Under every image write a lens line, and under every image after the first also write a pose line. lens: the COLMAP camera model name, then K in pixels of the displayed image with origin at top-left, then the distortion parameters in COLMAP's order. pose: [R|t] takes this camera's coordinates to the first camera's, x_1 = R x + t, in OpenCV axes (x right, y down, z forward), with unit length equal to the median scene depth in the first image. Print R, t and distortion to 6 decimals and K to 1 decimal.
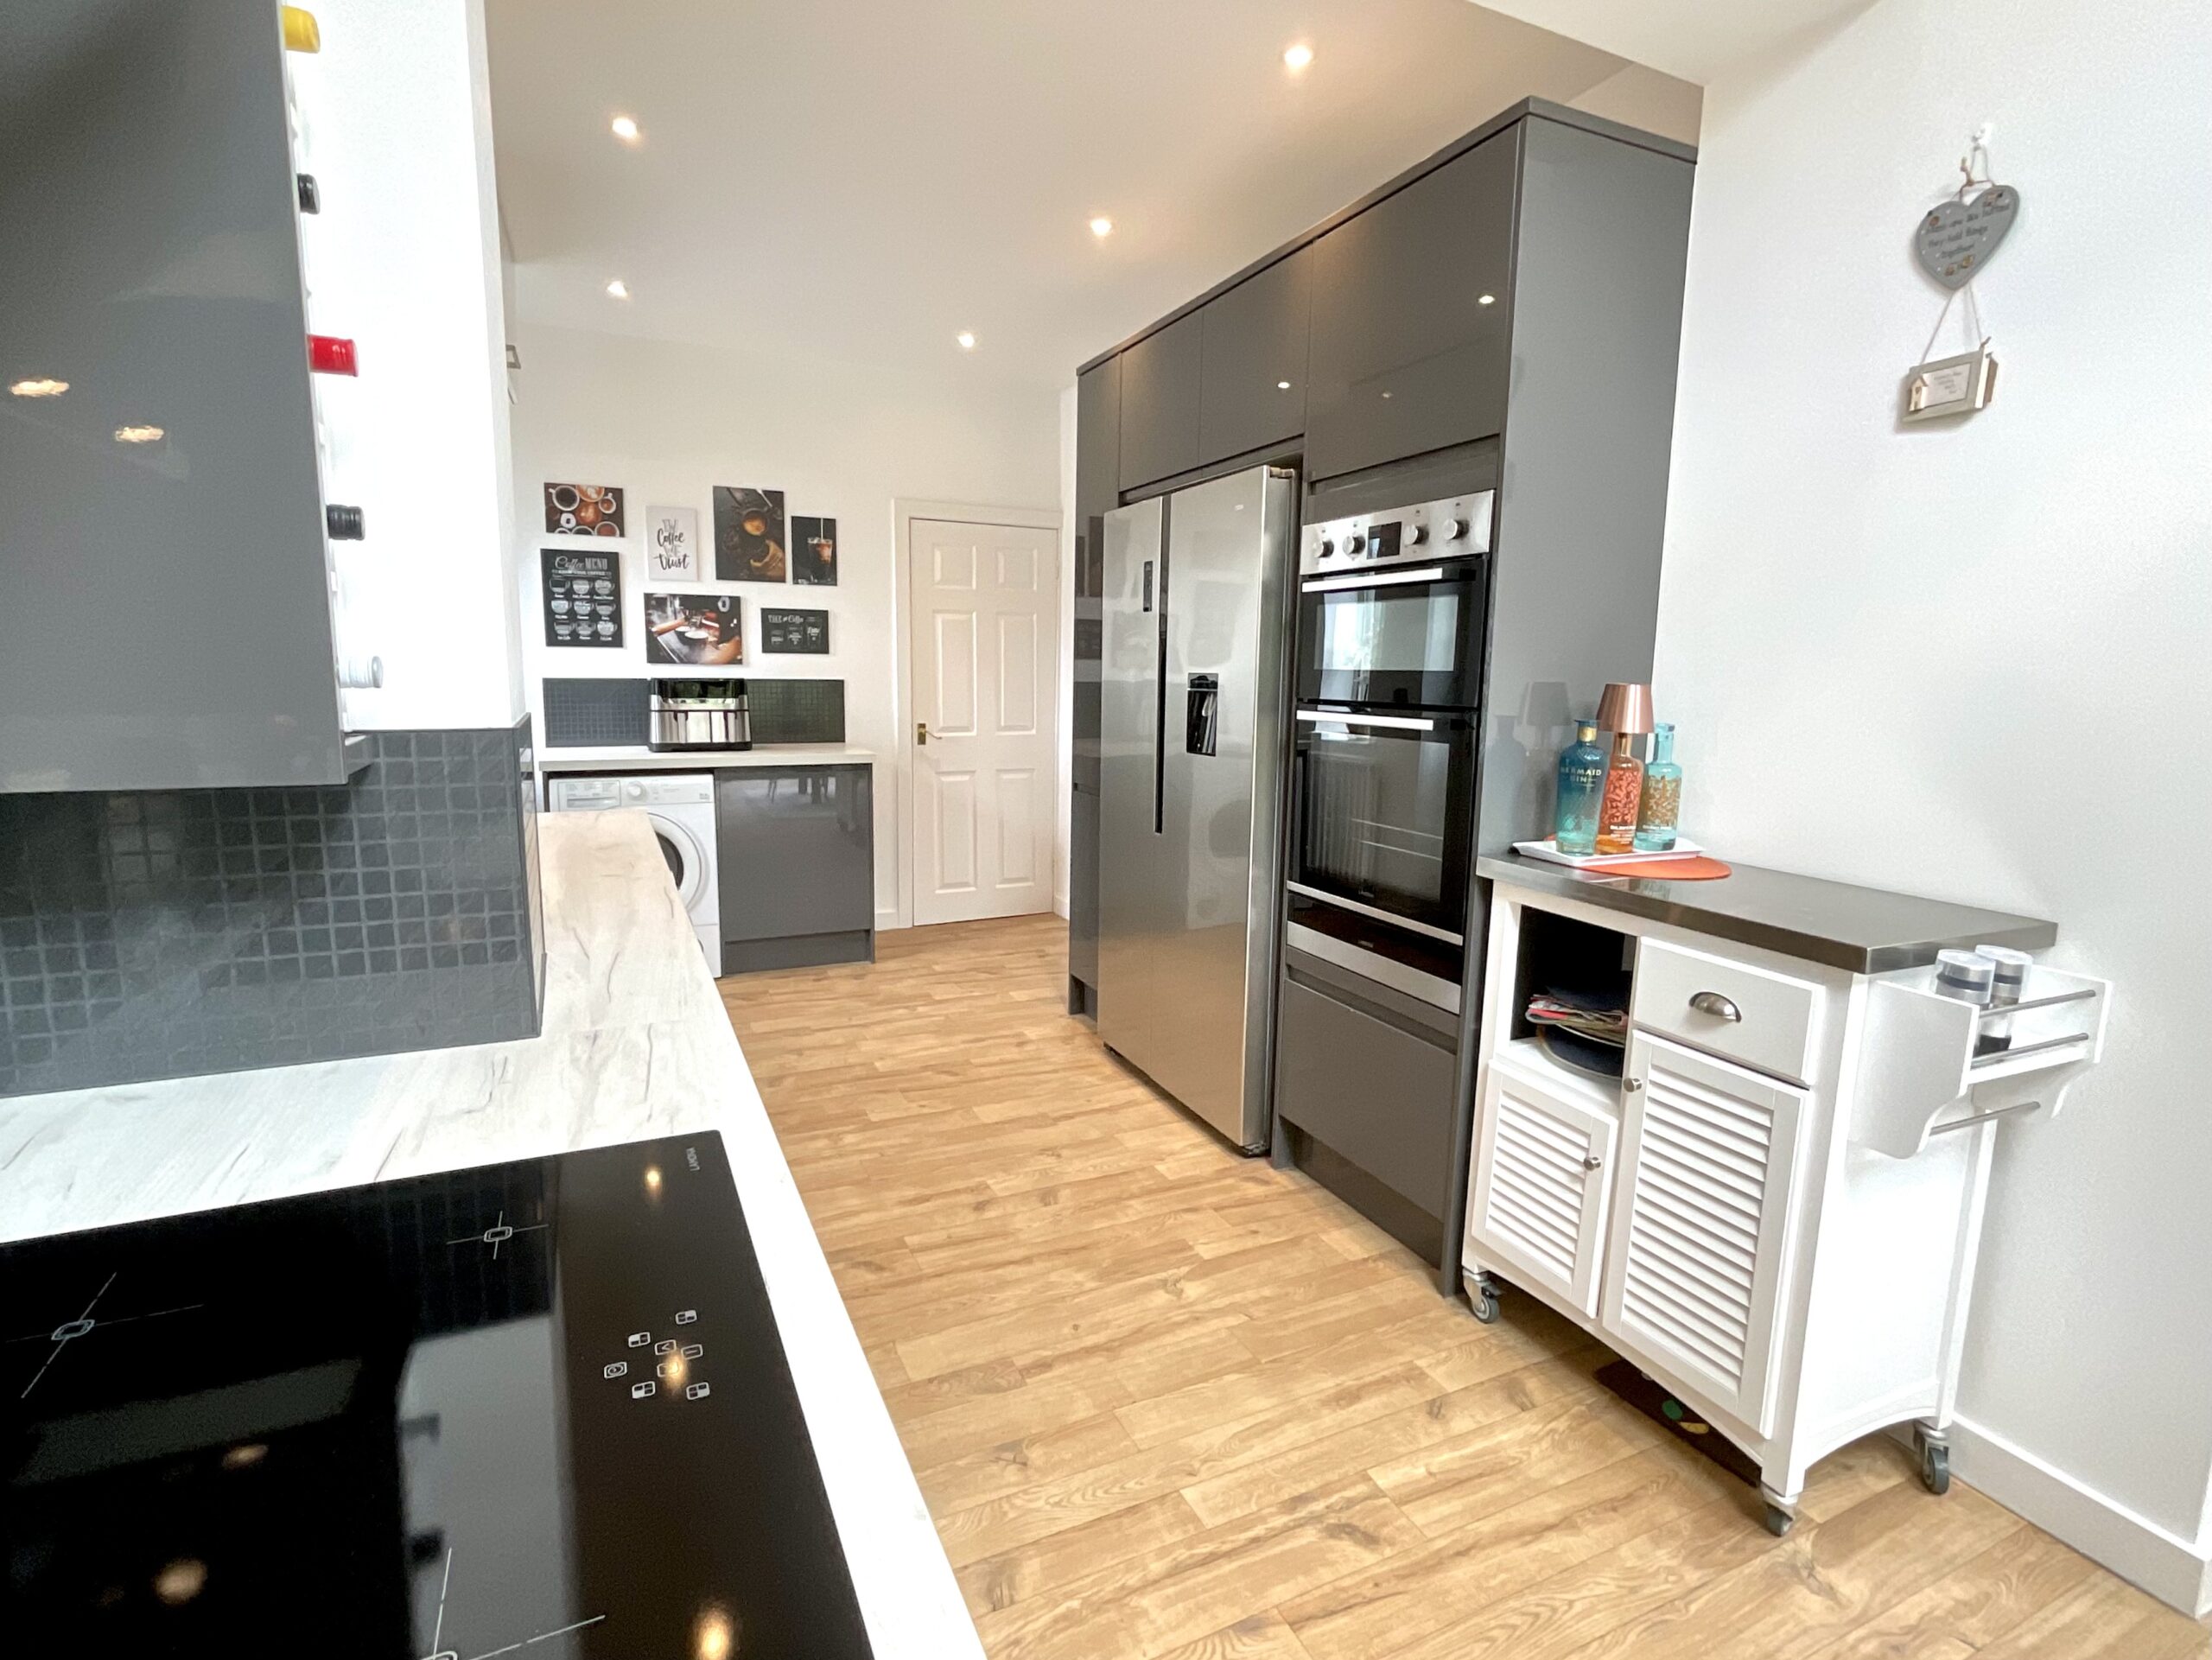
lens RADIAL K [[1082.5, 0, 1079.0], [0, 1082.5, 825.5], [0, 0, 1]] dist [-0.003213, -0.002396]
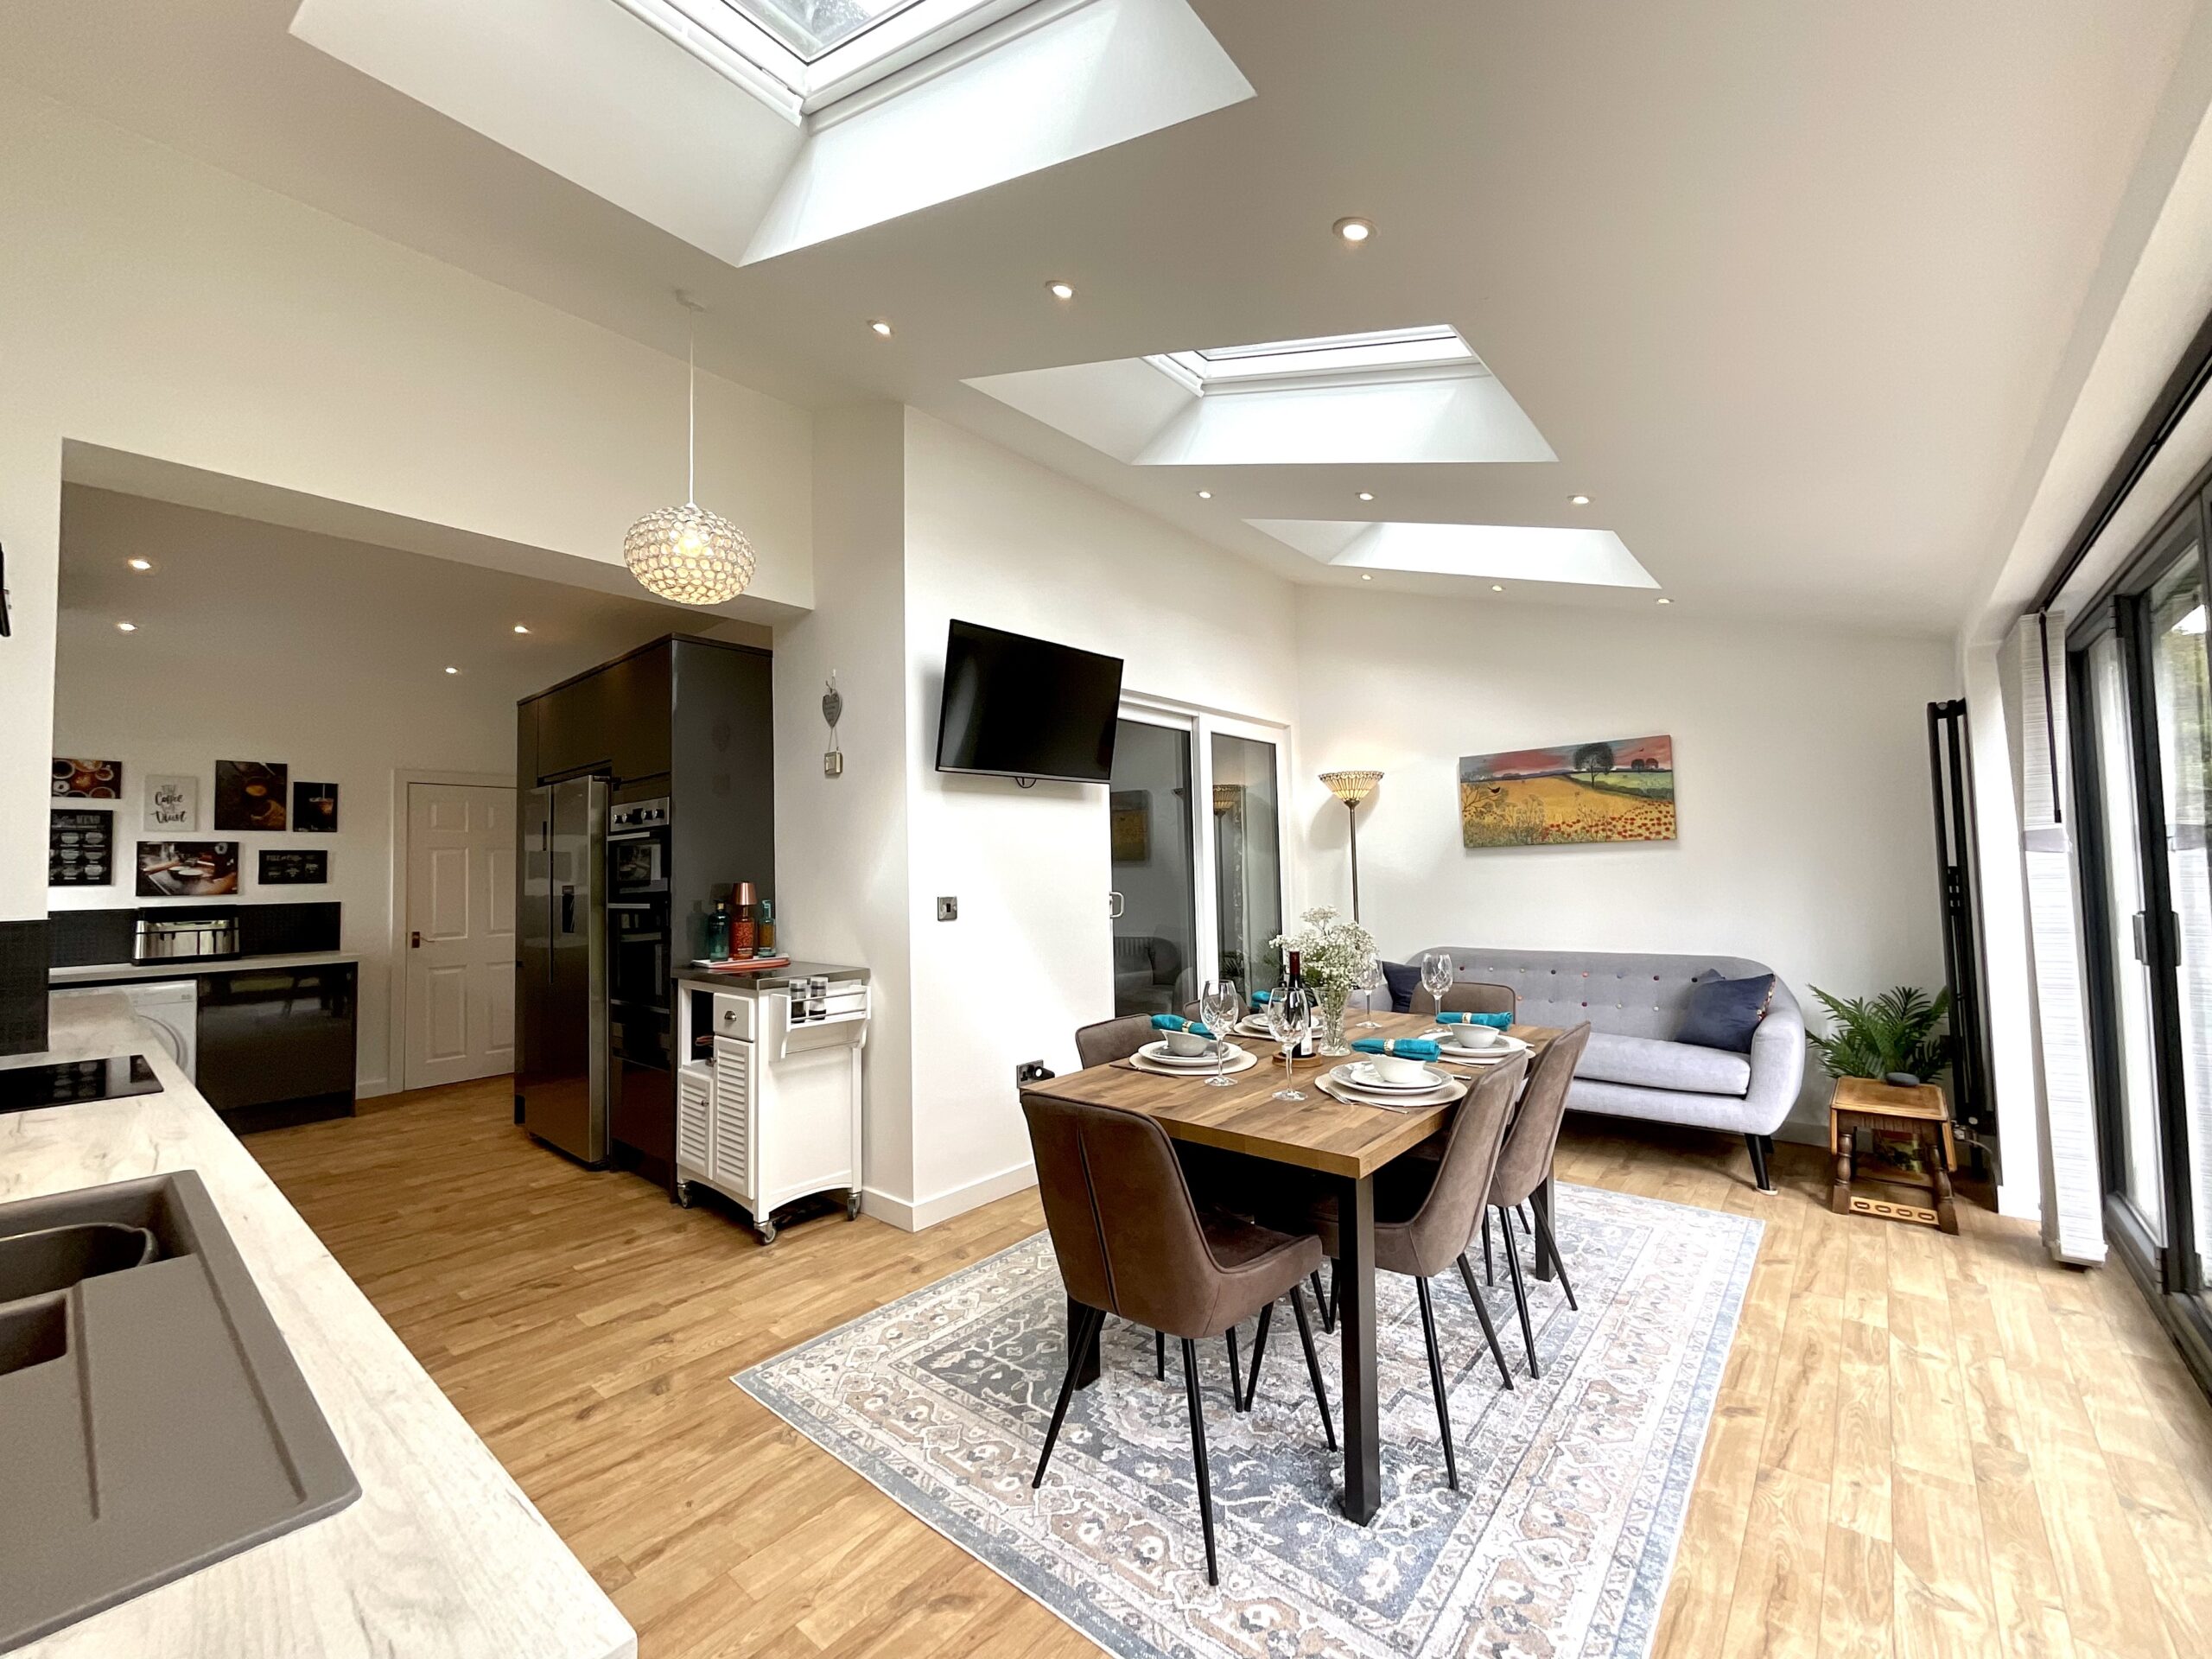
lens RADIAL K [[898.9, 0, 1109.4], [0, 898.9, 831.3], [0, 0, 1]] dist [0.002034, -0.002048]
pose [[0.902686, -0.016051, 0.430000, 0.177869], [0.098992, 0.980247, -0.171220, 0.068190], [-0.418758, 0.197125, 0.886444, -0.423508]]
